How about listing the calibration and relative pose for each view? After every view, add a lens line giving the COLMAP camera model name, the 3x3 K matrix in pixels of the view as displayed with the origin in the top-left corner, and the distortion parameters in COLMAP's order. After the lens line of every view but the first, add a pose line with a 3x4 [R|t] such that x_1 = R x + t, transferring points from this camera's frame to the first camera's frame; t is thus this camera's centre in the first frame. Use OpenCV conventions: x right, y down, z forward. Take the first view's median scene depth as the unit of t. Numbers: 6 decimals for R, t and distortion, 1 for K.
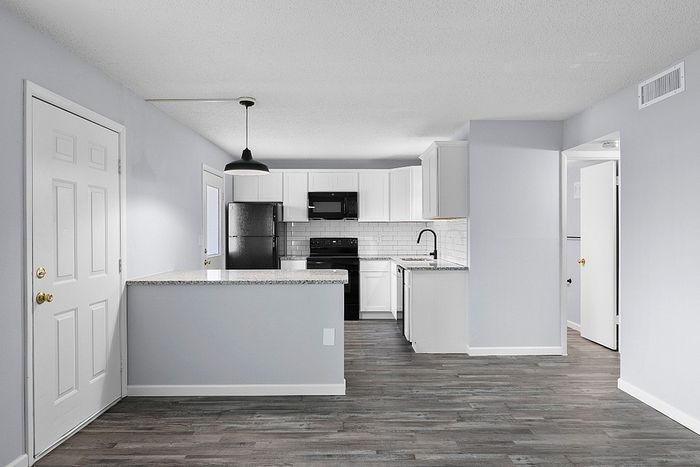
lens RADIAL K [[433.5, 0, 352.2], [0, 433.5, 233.0], [0, 0, 1]] dist [0.001757, 0.000287]
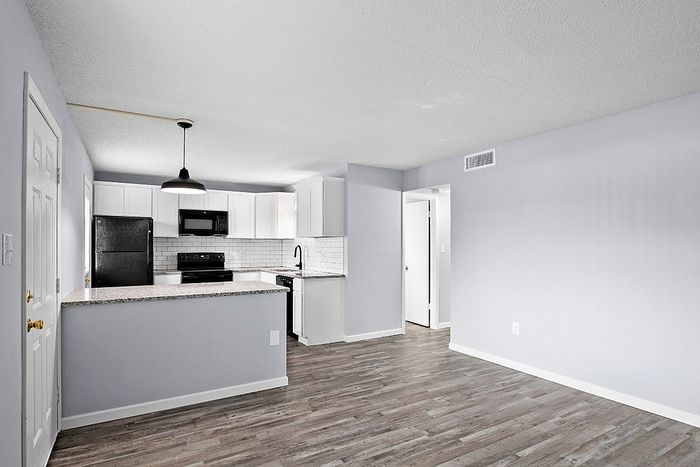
lens RADIAL K [[374.3, 0, 351.3], [0, 374.3, 242.7], [0, 0, 1]] dist [-0.003947, -0.000583]
pose [[0.861555, 0.008108, 0.507599, -0.343138], [-0.001529, 0.999909, -0.013376, -0.003385], [-0.507661, 0.010749, 0.861490, 0.020189]]
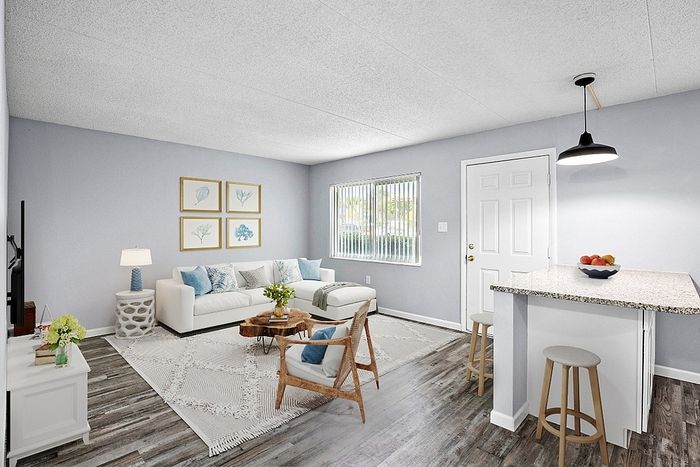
lens RADIAL K [[346.8, 0, 352.3], [0, 346.8, 244.7], [0, 0, 1]] dist [-0.000885, -0.000031]
pose [[-0.704147, 0.037899, -0.709042, 0.556156], [-0.003002, 0.998407, 0.056347, -0.006168], [0.710047, 0.041805, -0.702912, 1.110738]]
